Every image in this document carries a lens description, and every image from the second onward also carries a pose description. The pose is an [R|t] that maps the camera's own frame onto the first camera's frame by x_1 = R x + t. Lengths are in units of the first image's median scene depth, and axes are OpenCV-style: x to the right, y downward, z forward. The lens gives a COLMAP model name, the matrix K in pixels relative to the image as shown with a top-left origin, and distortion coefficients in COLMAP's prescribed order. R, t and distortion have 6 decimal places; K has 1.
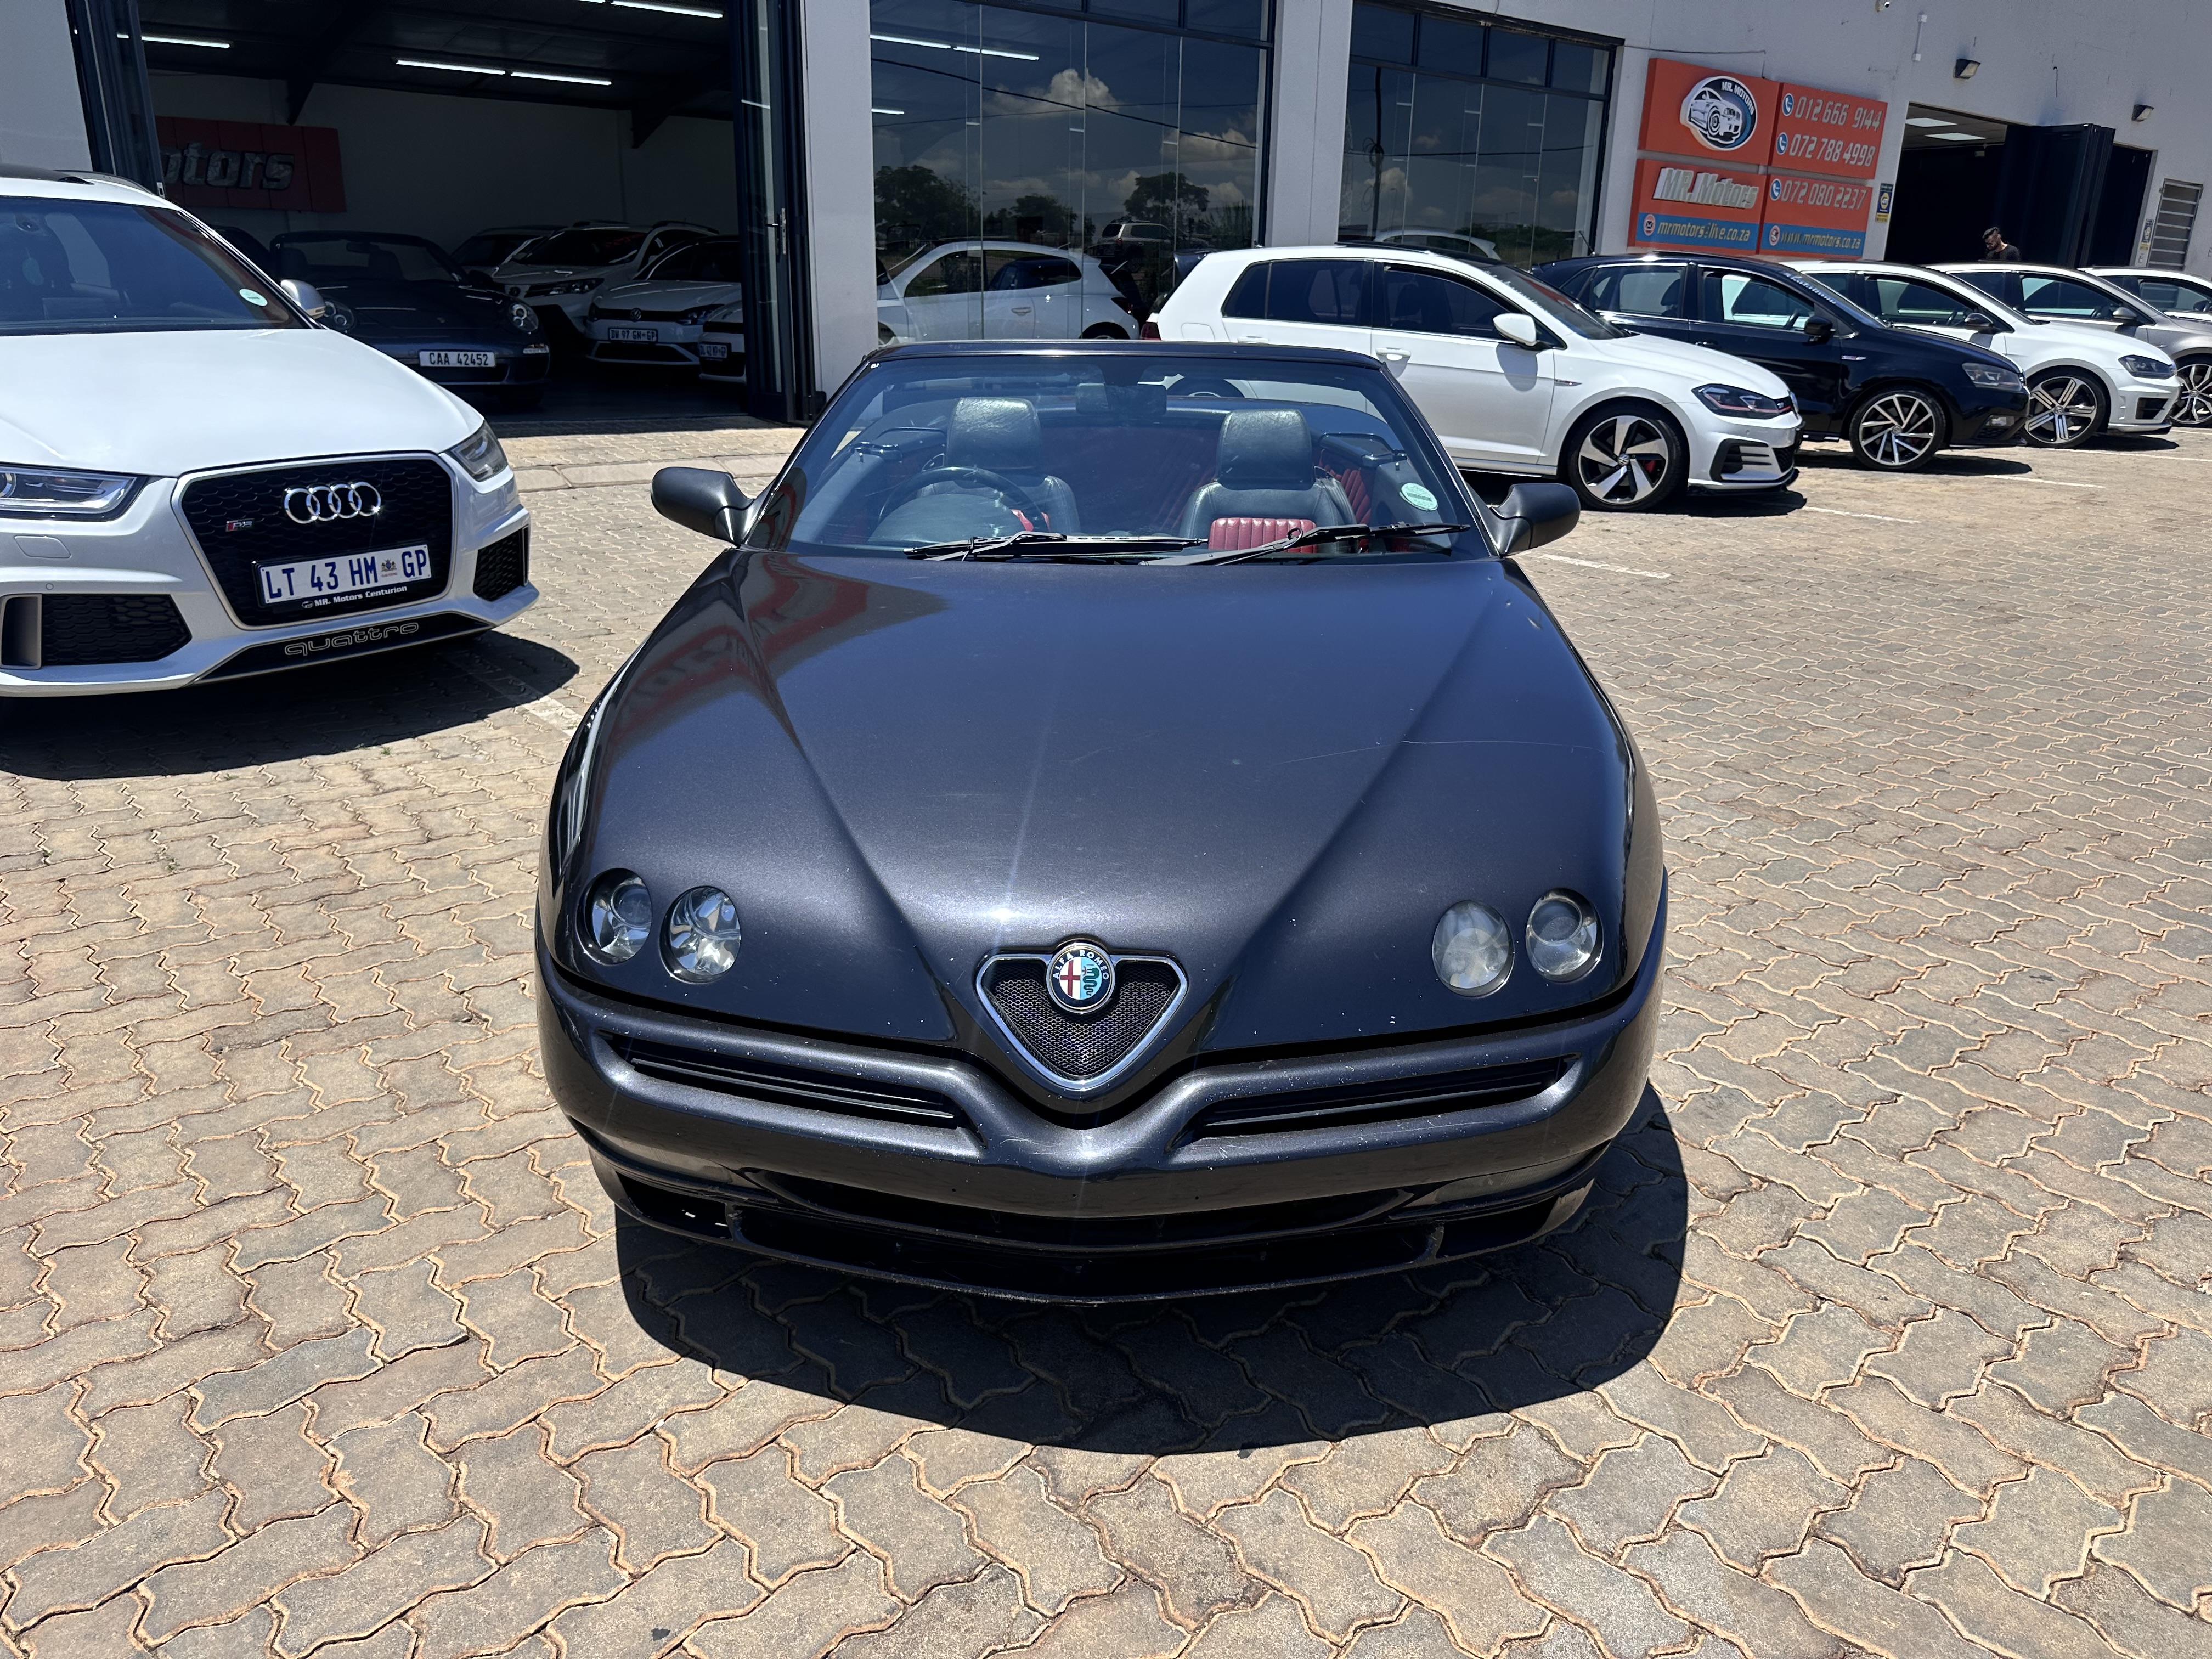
lens RADIAL K [[1531.2, 0, 1125.1], [0, 1531.2, 821.2], [0, 0, 1]] dist [0.003064, -0.005269]
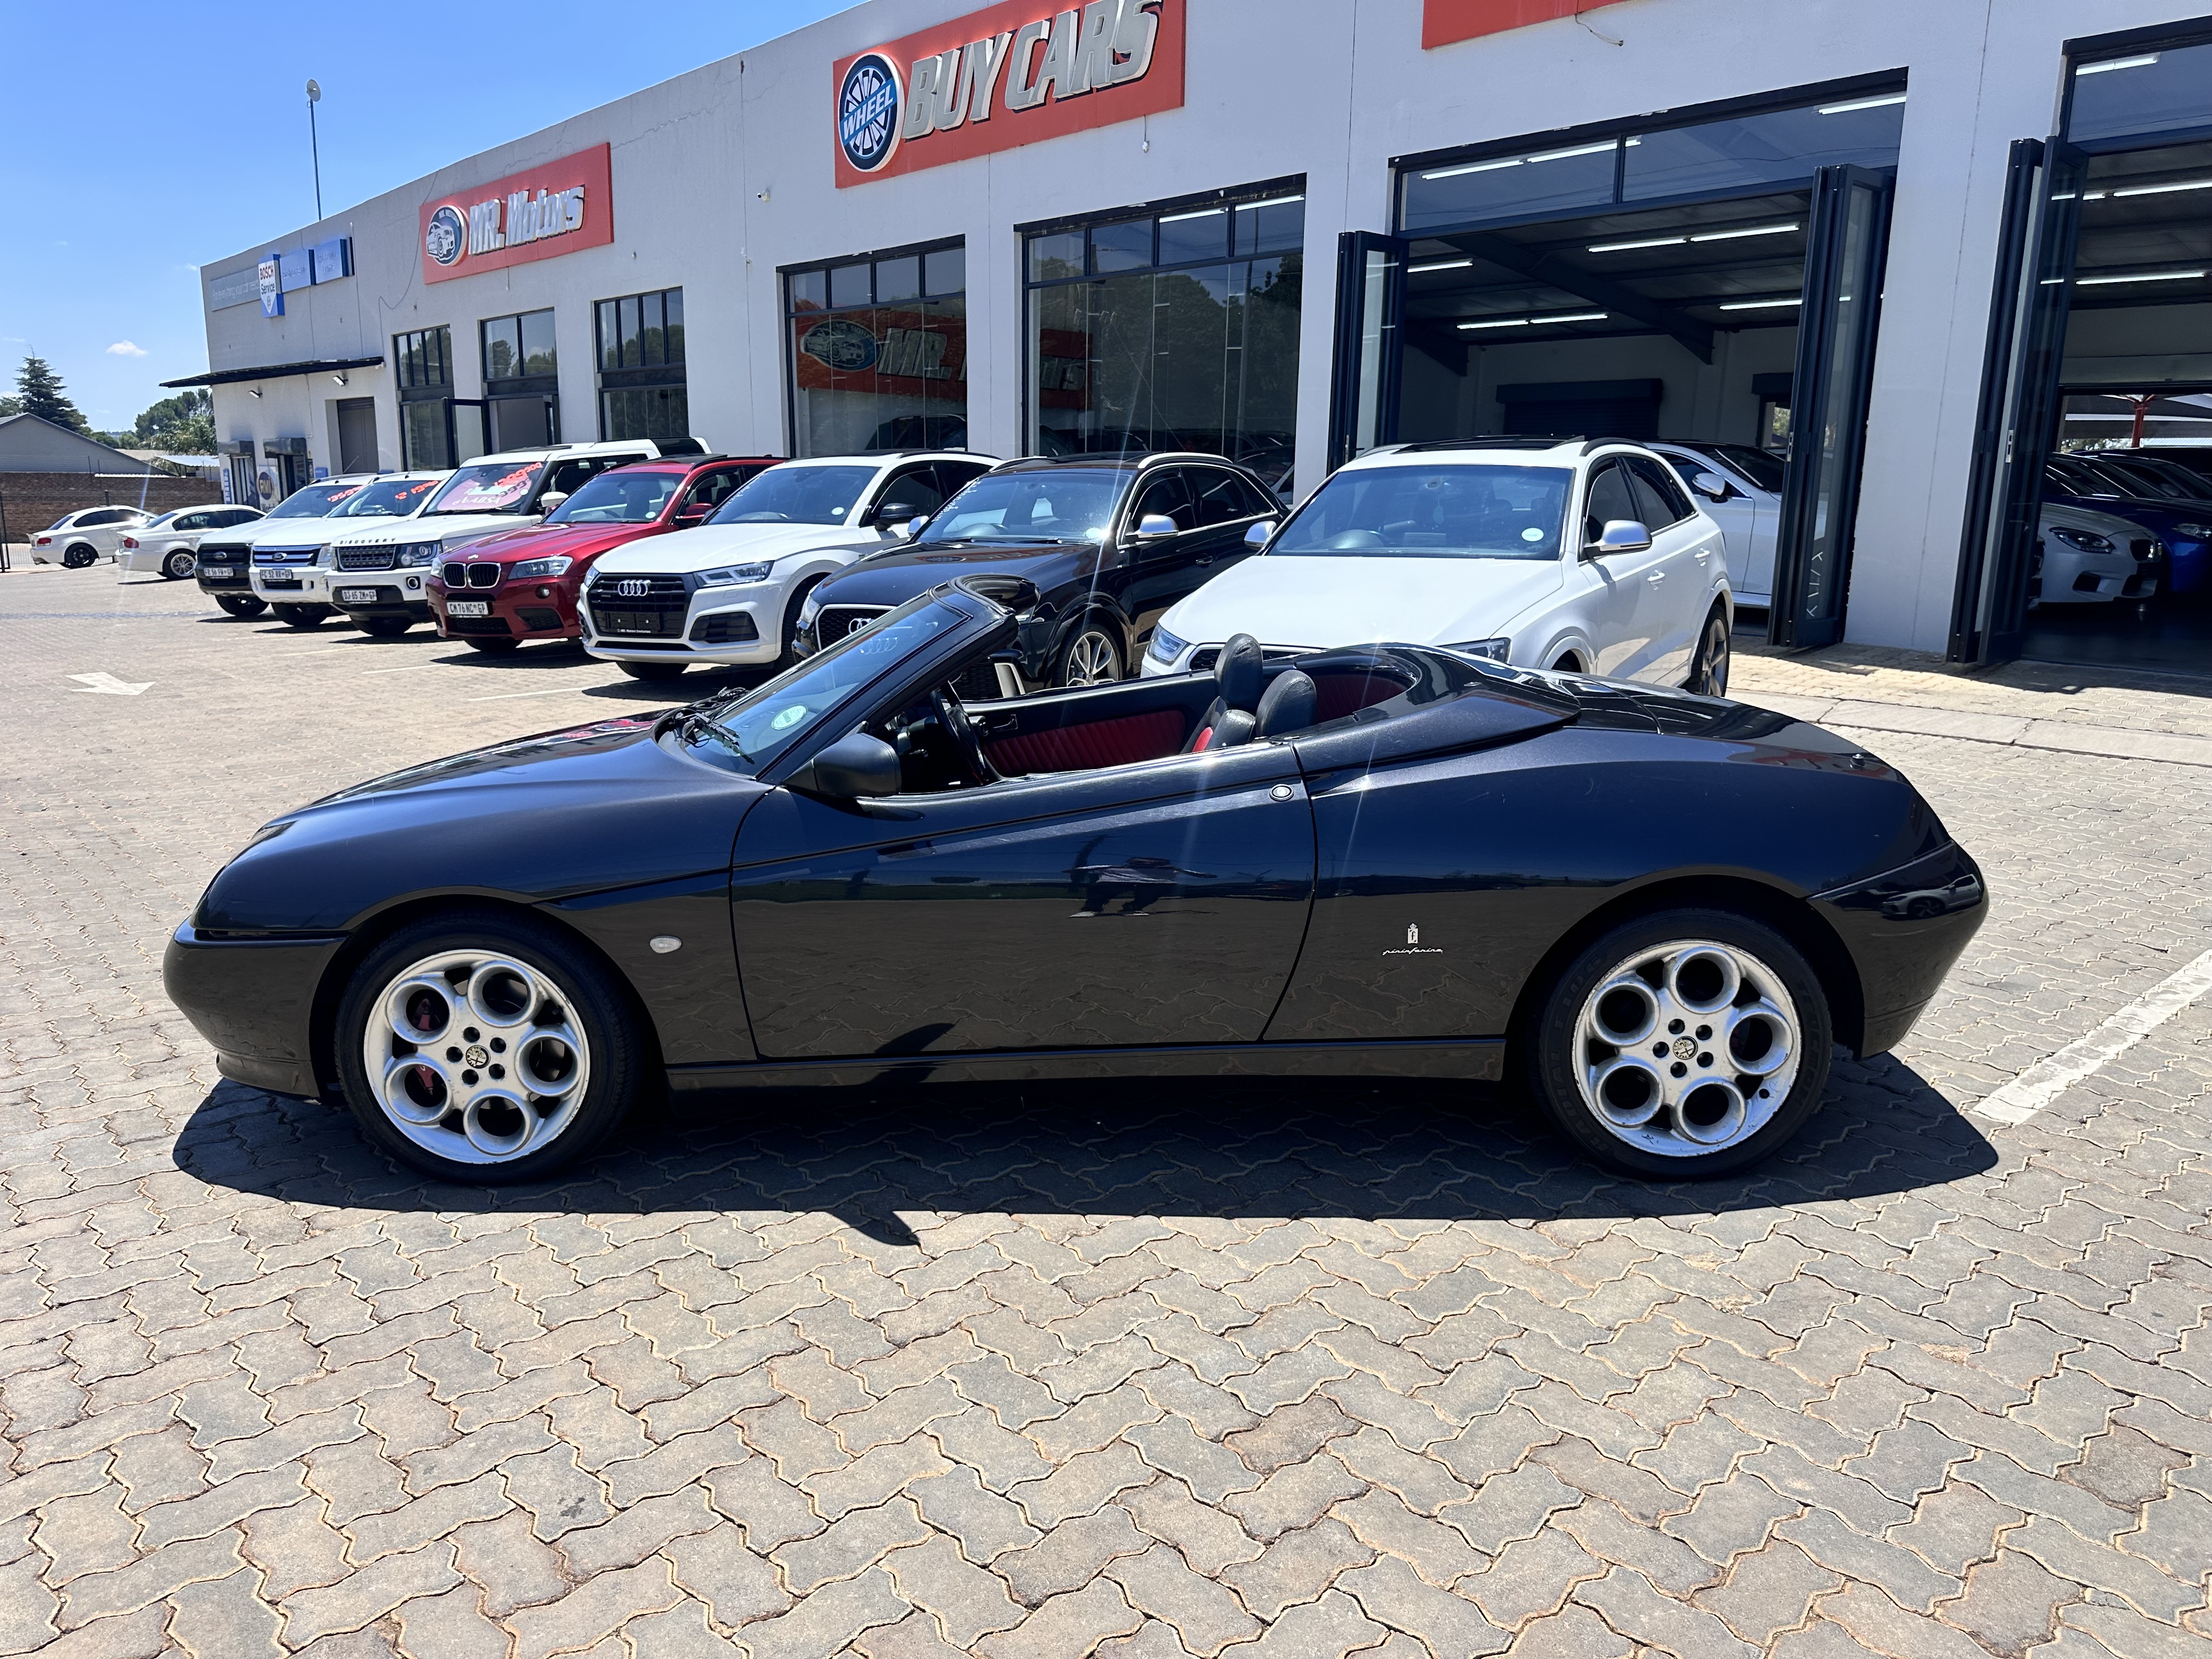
lens RADIAL K [[1530.7, 0, 1101.6], [0, 1530.7, 845.6], [0, 0, 1]] dist [-0.002069, -0.001045]
pose [[0.049886, 0.213670, -0.975631, 0.173999], [-0.333392, 0.924379, 0.185398, -0.054718], [0.941468, 0.316019, 0.117349, 0.148126]]
